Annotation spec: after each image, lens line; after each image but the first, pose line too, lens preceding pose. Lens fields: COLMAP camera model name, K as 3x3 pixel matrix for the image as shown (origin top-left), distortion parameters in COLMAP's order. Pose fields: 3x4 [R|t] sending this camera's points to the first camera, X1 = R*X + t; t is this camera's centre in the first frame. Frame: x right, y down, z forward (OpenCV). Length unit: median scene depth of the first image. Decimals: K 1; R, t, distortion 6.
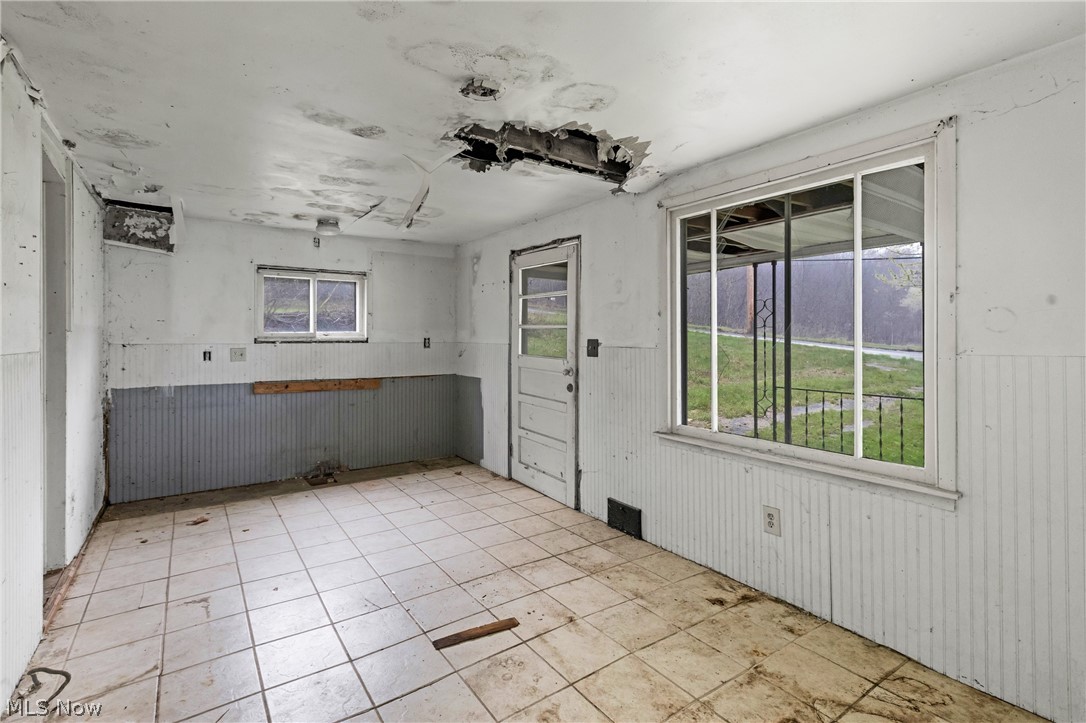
lens RADIAL K [[498.9, 0, 527.6], [0, 498.9, 334.0], [0, 0, 1]] dist [-0.003158, -0.000784]
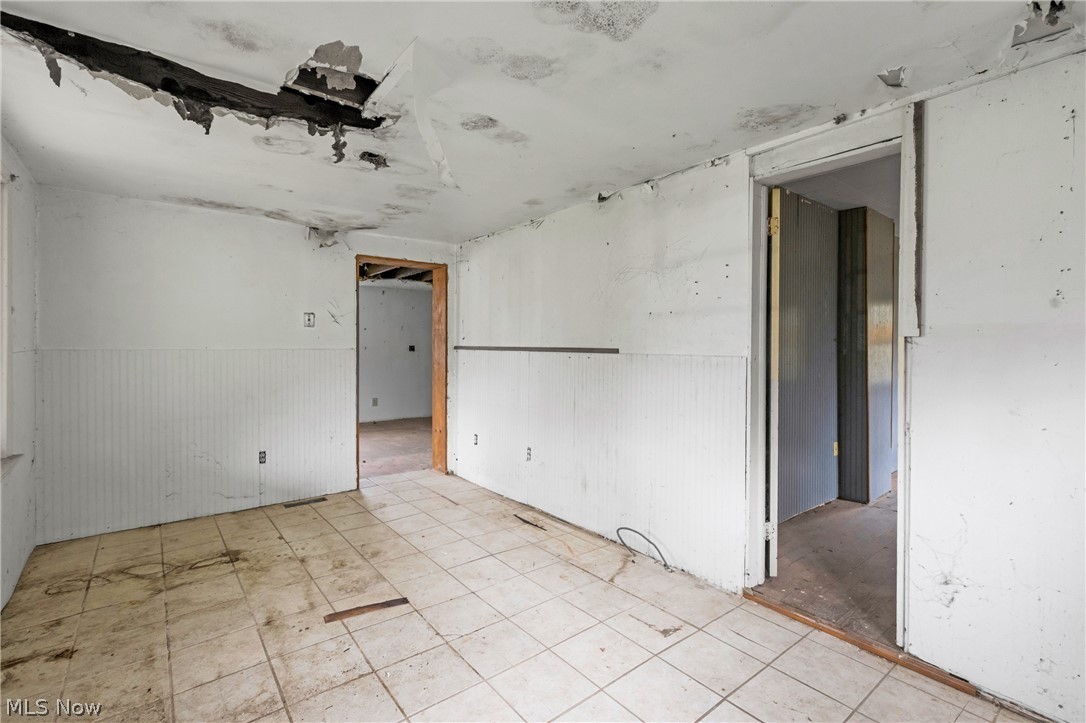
lens RADIAL K [[498.9, 0, 545.2], [0, 498.9, 359.2], [0, 0, 1]] dist [-0.003158, -0.000784]
pose [[-0.996694, -0.005554, -0.081052, -0.391856], [-0.006972, 0.999827, 0.017226, 0.022147], [0.080942, 0.017734, -0.996561, 2.078411]]
